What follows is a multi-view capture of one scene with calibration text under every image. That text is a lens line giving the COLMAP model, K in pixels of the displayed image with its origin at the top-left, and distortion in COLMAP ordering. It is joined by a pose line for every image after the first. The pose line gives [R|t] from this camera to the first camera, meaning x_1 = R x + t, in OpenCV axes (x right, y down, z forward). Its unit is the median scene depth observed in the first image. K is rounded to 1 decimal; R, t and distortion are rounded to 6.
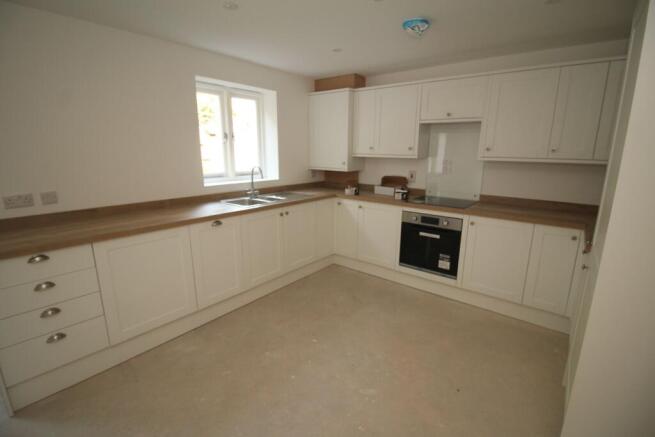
lens RADIAL K [[300.4, 0, 330.4], [0, 300.4, 215.0], [0, 0, 1]] dist [0.000087, -0.013929]
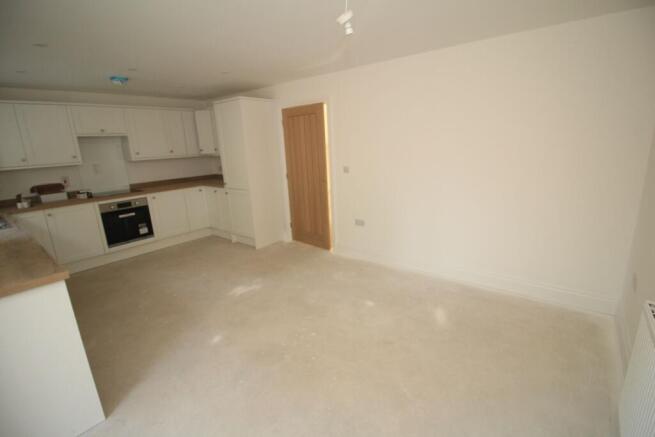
lens RADIAL K [[300.4, 0, 330.4], [0, 300.4, 215.0], [0, 0, 1]] dist [0.000087, -0.013929]
pose [[0.008482, -0.245518, 0.969355, -1.001912], [0.259965, 0.936599, 0.234947, -0.016325], [-0.965581, 0.250006, 0.071770, -0.027097]]
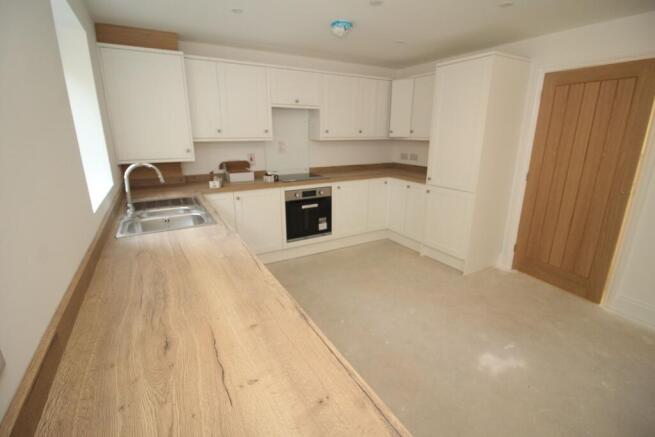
lens RADIAL K [[300.4, 0, 330.4], [0, 300.4, 215.0], [0, 0, 1]] dist [0.000087, -0.013929]
pose [[0.376499, -0.253231, 0.891135, -0.669000], [0.203573, 0.961020, 0.187082, -0.099280], [-0.903773, 0.110974, 0.413374, 0.436280]]
